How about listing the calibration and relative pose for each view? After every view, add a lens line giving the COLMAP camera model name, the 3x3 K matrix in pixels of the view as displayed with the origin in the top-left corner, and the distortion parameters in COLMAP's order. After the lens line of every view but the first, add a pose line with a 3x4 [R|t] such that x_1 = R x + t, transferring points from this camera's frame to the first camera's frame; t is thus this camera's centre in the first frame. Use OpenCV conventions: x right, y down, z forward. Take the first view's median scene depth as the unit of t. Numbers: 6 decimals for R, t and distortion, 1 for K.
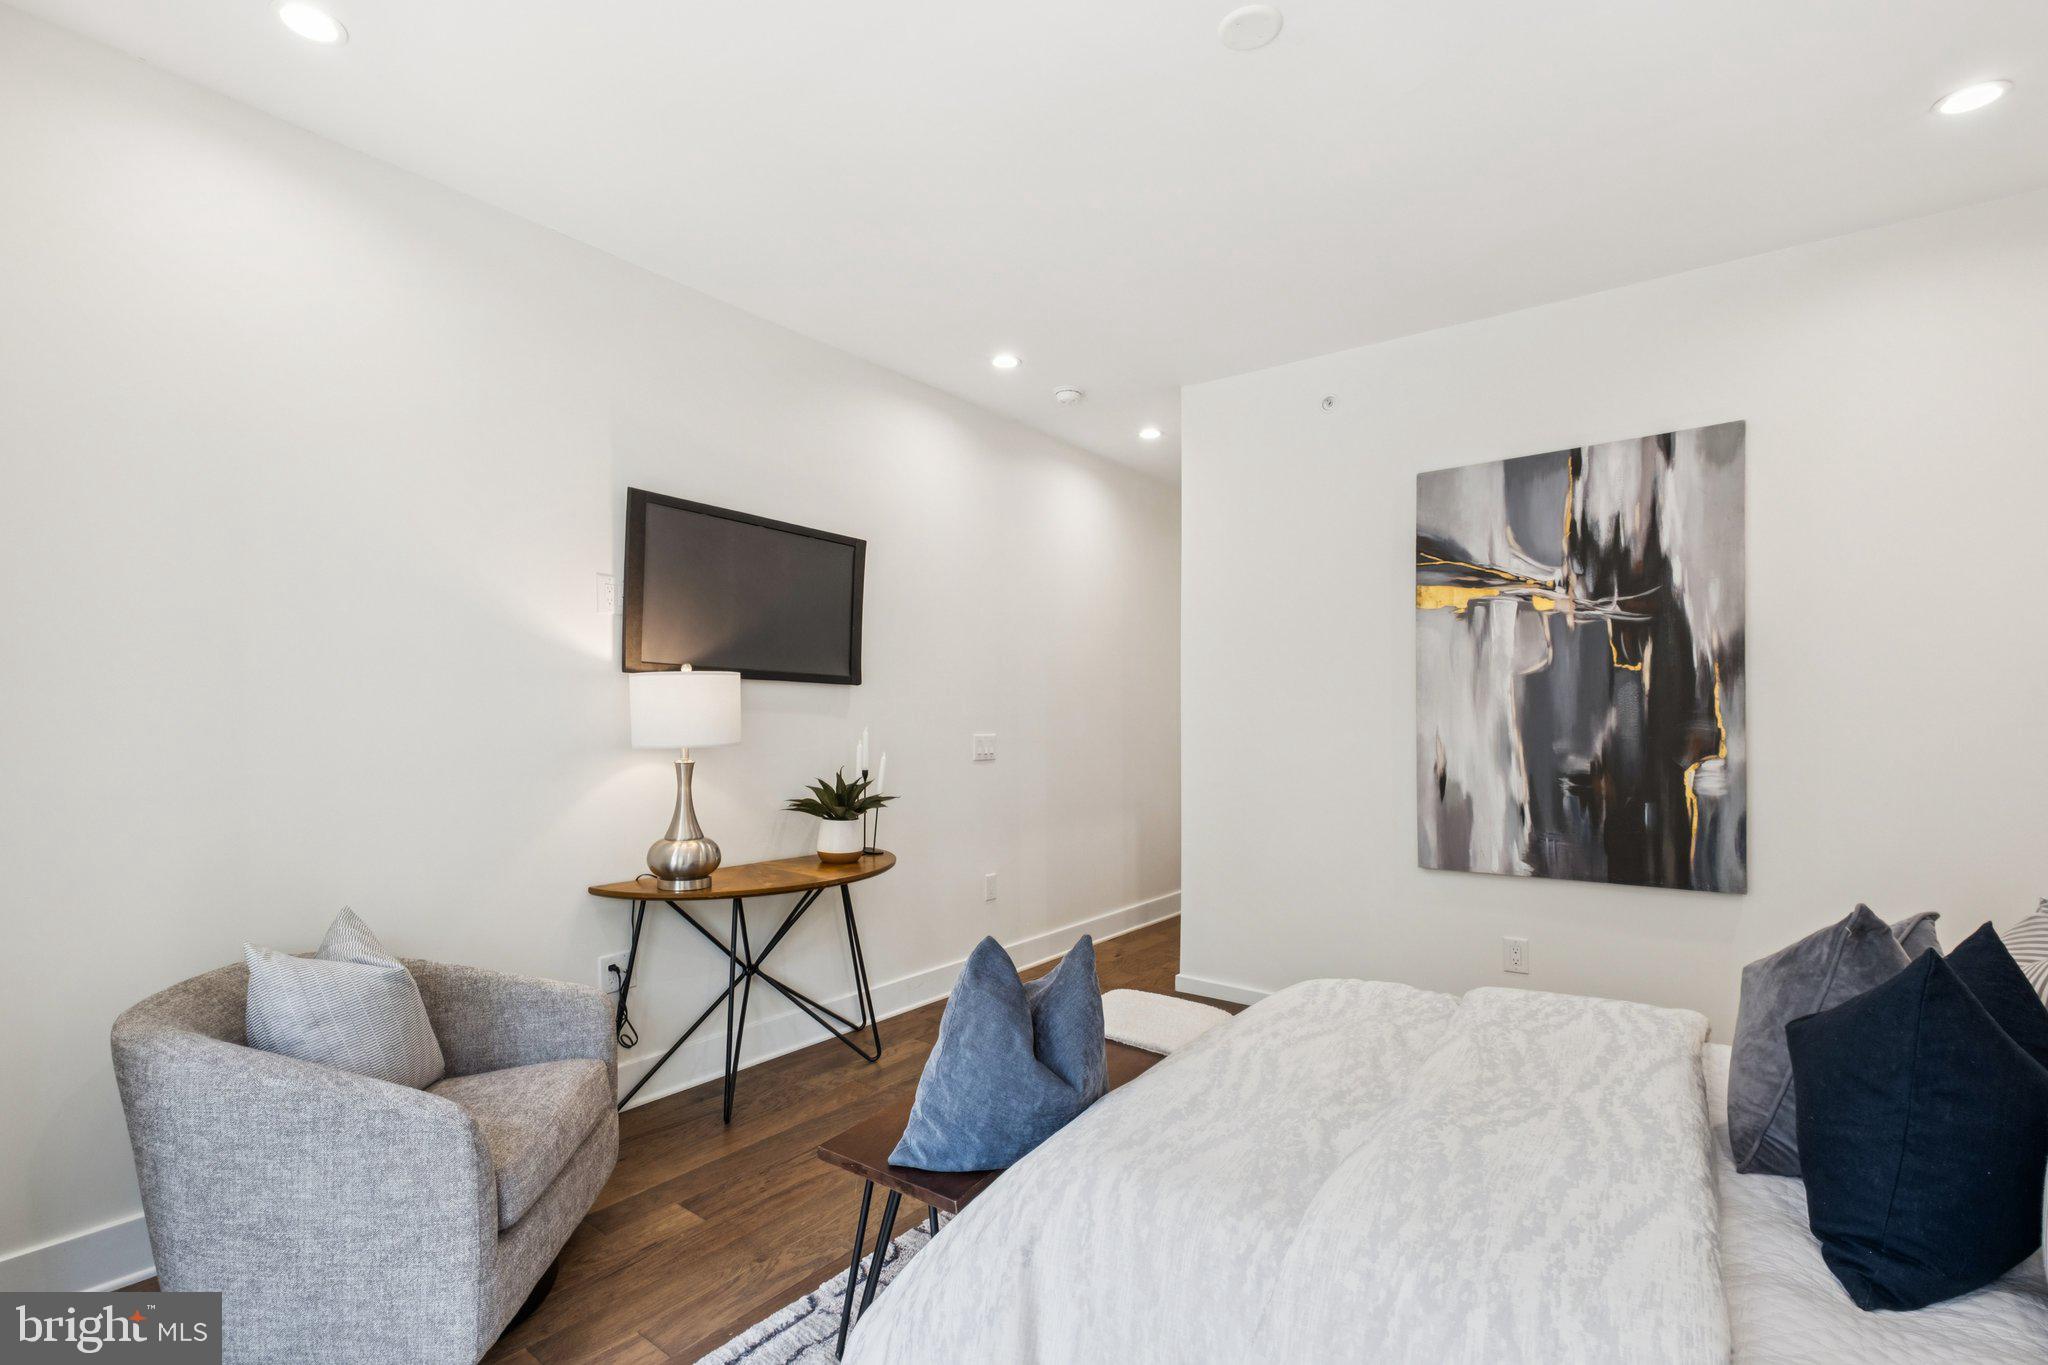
lens RADIAL K [[951.7, 0, 1067.7], [0, 951.7, 701.1], [0, 0, 1]] dist [-0.000900, 0.000086]
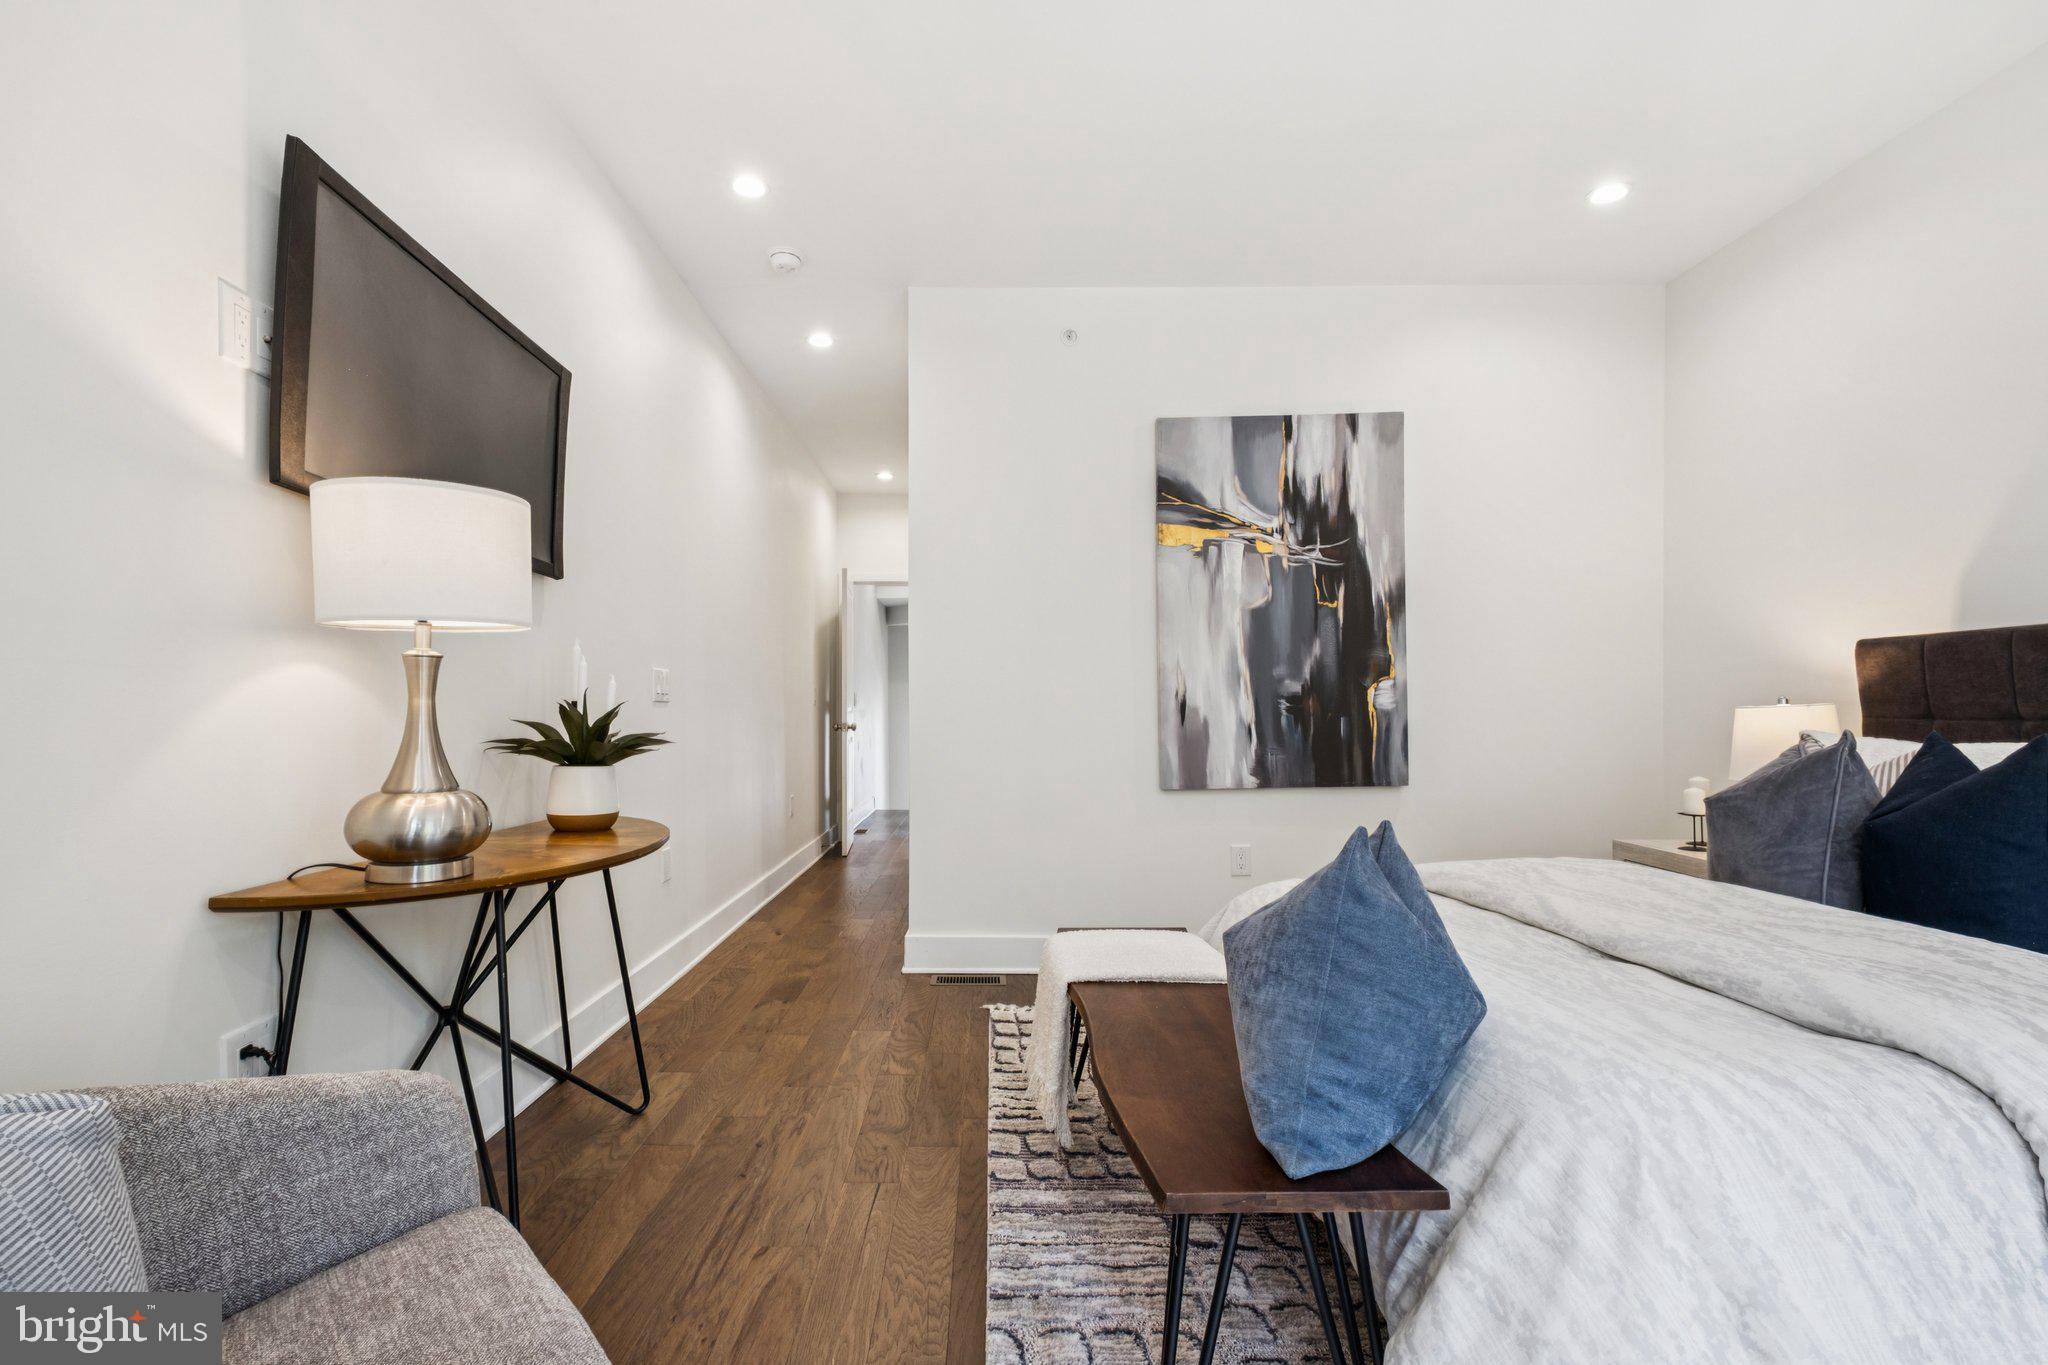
lens RADIAL K [[893.0, 0, 1002.8], [0, 893.0, 693.2], [0, 0, 1]] dist [-0.001053, 0.000357]
pose [[0.807051, 0.003350, 0.590472, -0.389160], [0.001067, 0.999974, -0.007133, 0.080944], [-0.590481, 0.006387, 0.807027, 0.329842]]
